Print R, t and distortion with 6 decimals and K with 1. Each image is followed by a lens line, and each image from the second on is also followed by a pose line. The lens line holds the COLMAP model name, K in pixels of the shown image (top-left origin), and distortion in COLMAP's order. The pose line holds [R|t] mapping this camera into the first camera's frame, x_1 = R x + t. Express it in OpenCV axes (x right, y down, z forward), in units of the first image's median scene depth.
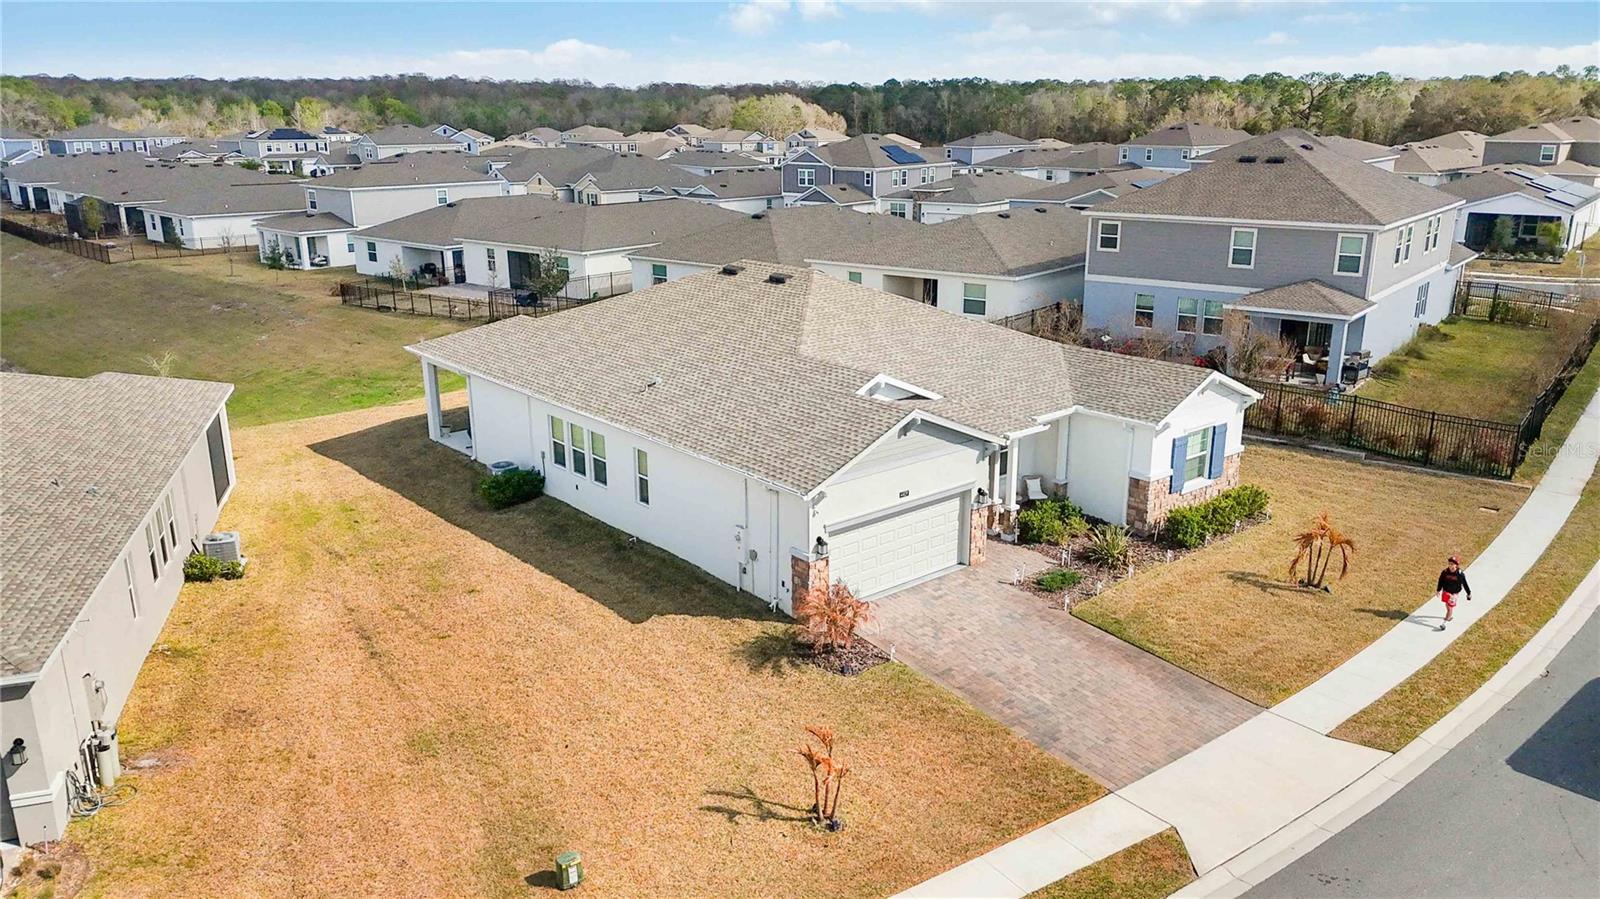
lens RADIAL K [[1168.7, 0, 800.0], [0, 1168.7, 449.5], [0, 0, 1]] dist [0.044372, -0.001870]
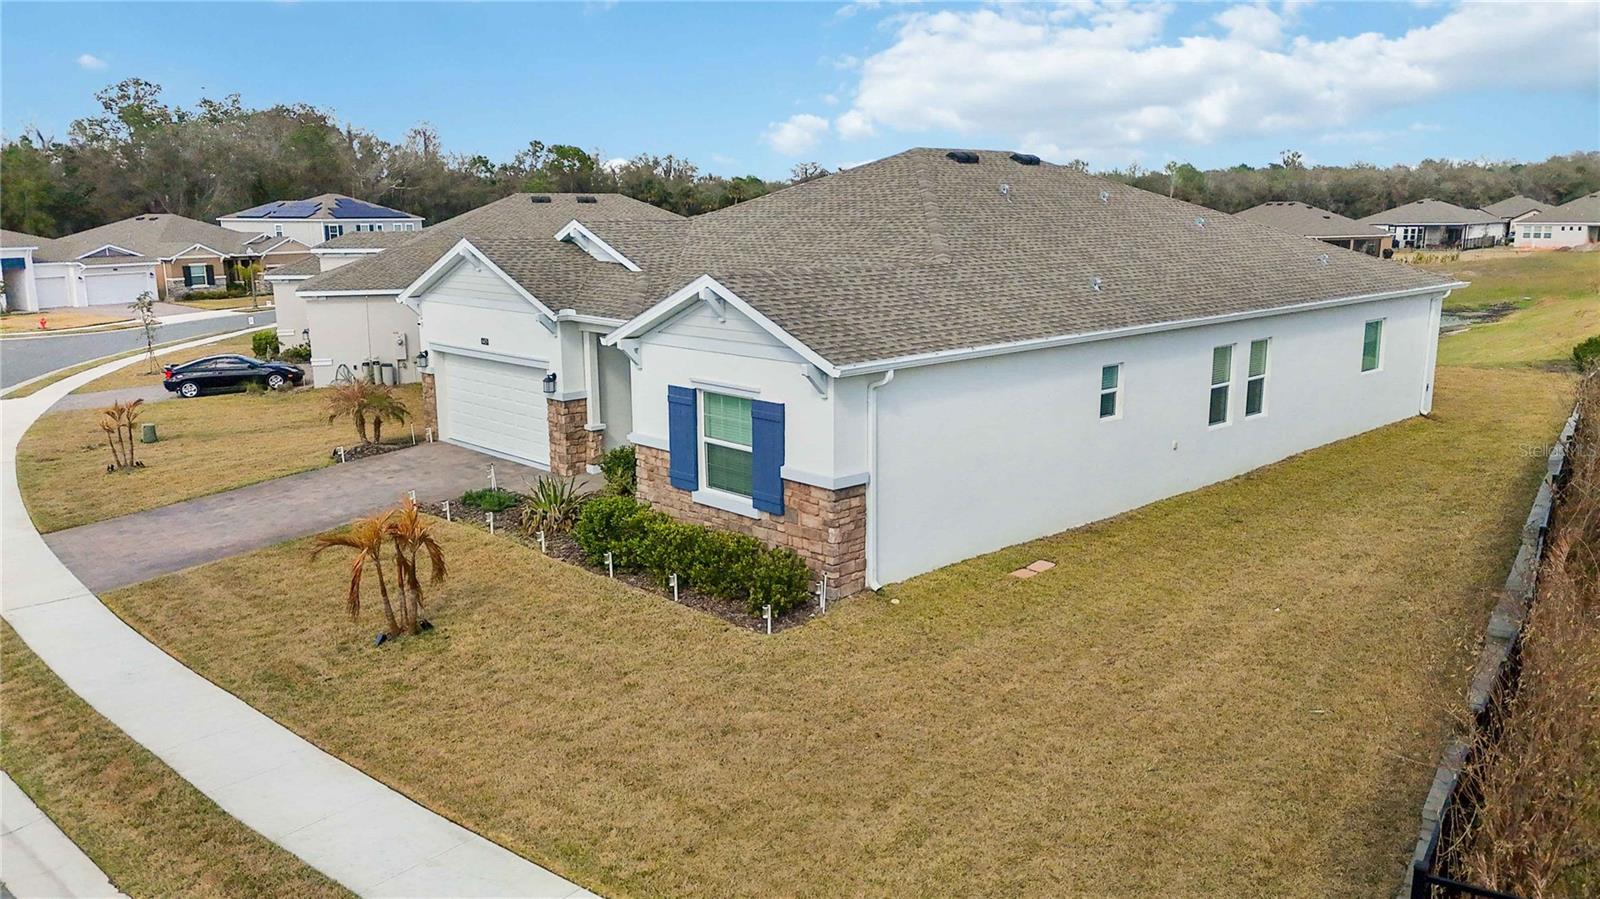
lens RADIAL K [[1168.7, 0, 800.0], [0, 1168.7, 449.5], [0, 0, 1]] dist [0.044372, -0.001870]
pose [[0.054985, 0.200150, -0.978221, 0.980764], [-0.272683, 0.945472, 0.178122, -0.107598], [0.960531, 0.256951, 0.106564, 1.137522]]
